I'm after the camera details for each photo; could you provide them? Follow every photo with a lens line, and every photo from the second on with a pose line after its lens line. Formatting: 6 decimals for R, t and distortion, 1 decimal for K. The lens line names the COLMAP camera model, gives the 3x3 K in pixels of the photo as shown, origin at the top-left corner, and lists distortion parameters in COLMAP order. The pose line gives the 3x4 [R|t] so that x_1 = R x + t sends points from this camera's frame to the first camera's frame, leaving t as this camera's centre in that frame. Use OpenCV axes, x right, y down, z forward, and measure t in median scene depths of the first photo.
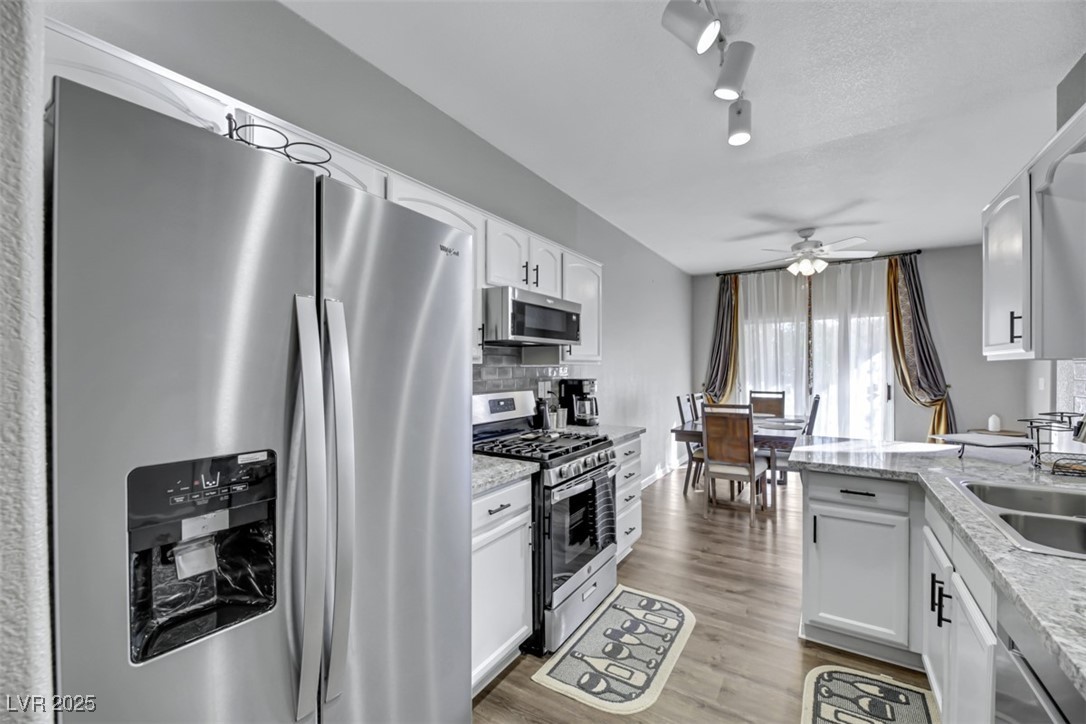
lens RADIAL K [[446.6, 0, 539.4], [0, 446.6, 374.1], [0, 0, 1]] dist [0.000229, -0.000623]
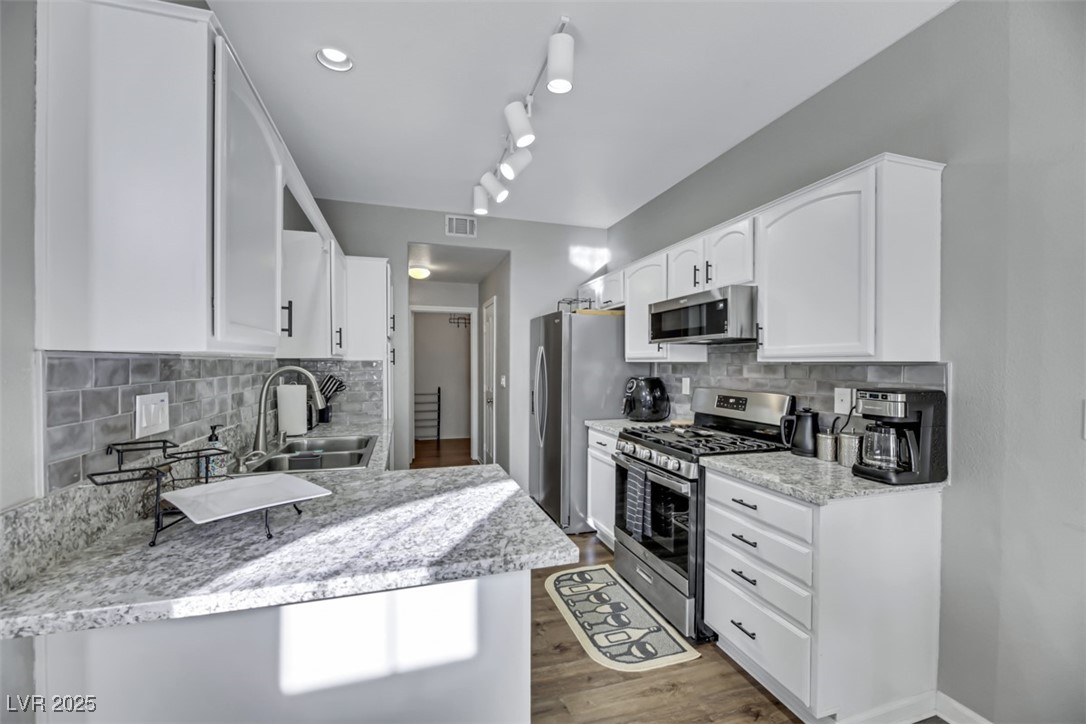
lens RADIAL K [[437.0, 0, 542.5], [0, 437.0, 364.8], [0, 0, 1]] dist [-0.002479, -0.000391]
pose [[-0.639021, -0.000945, -0.769189, 1.008922], [-0.015223, 0.999819, 0.011418, -0.021198], [0.769039, 0.019005, -0.638919, 1.386569]]
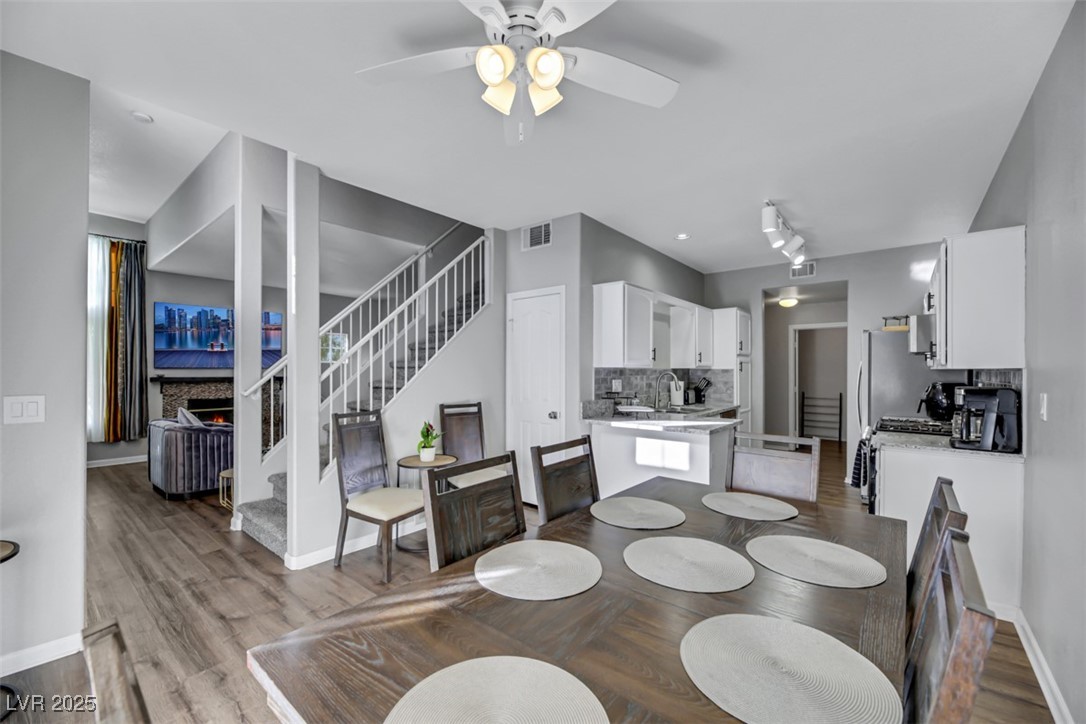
lens RADIAL K [[437.0, 0, 542.5], [0, 437.0, 364.8], [0, 0, 1]] dist [-0.002479, -0.000391]
pose [[-0.992621, -0.000299, 0.121256, 0.989209], [-0.000276, 1.000000, 0.000207, -0.033703], [-0.121256, 0.000172, -0.992621, 2.480903]]
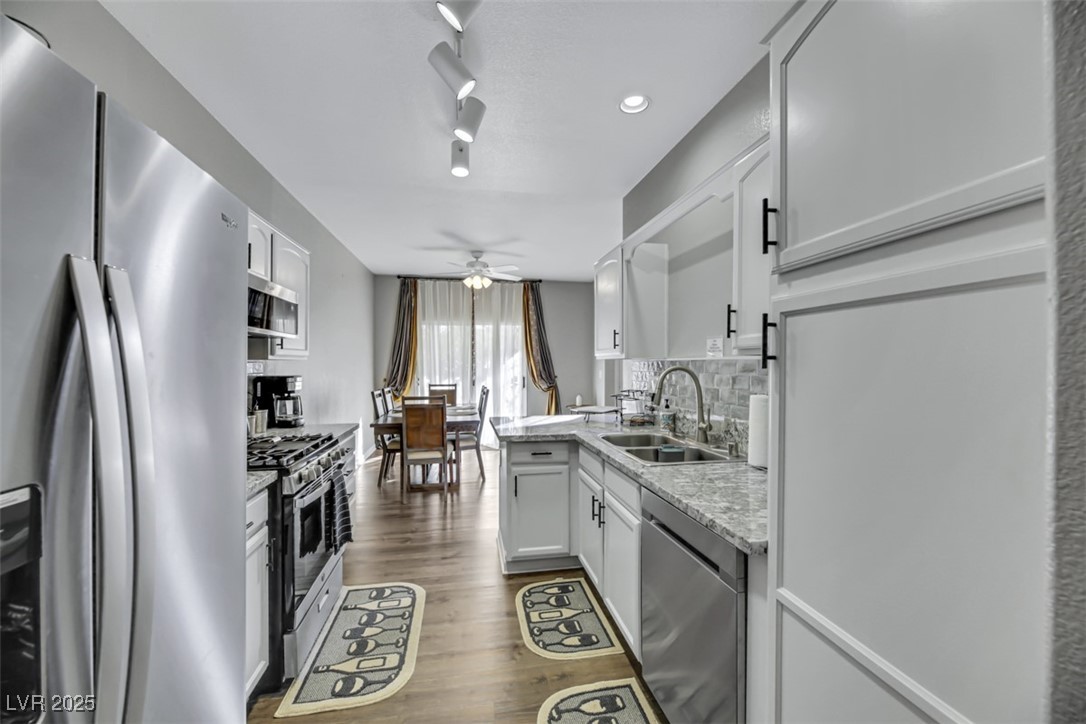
lens RADIAL K [[437.0, 0, 542.5], [0, 437.0, 364.8], [0, 0, 1]] dist [-0.002479, -0.000391]
pose [[0.727429, 0.000083, 0.686183, -0.172978], [0.008240, 0.999927, -0.008856, 0.001431], [-0.686134, 0.012096, 0.727375, 0.005577]]
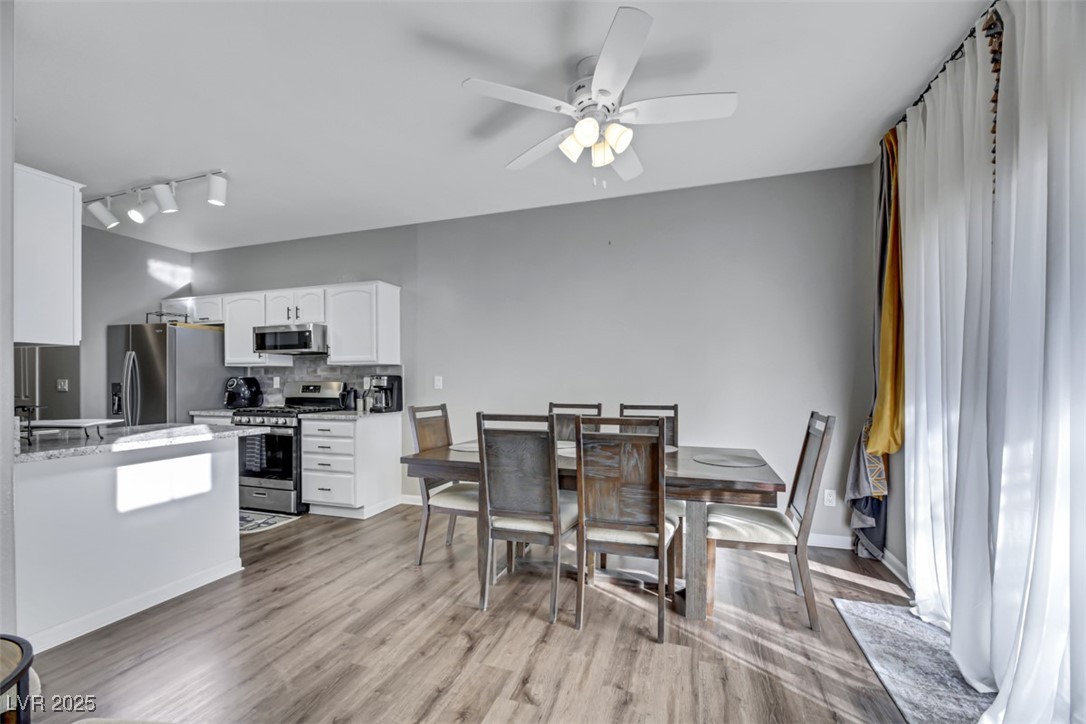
lens RADIAL K [[445.4, 0, 545.1], [0, 445.4, 382.3], [0, 0, 1]] dist [-0.000674, -0.000129]
pose [[0.249785, 0.004145, -0.968293, 1.945840], [-0.009957, 0.999949, 0.001712, 0.033847], [0.968250, 0.009214, 0.249813, 1.545611]]
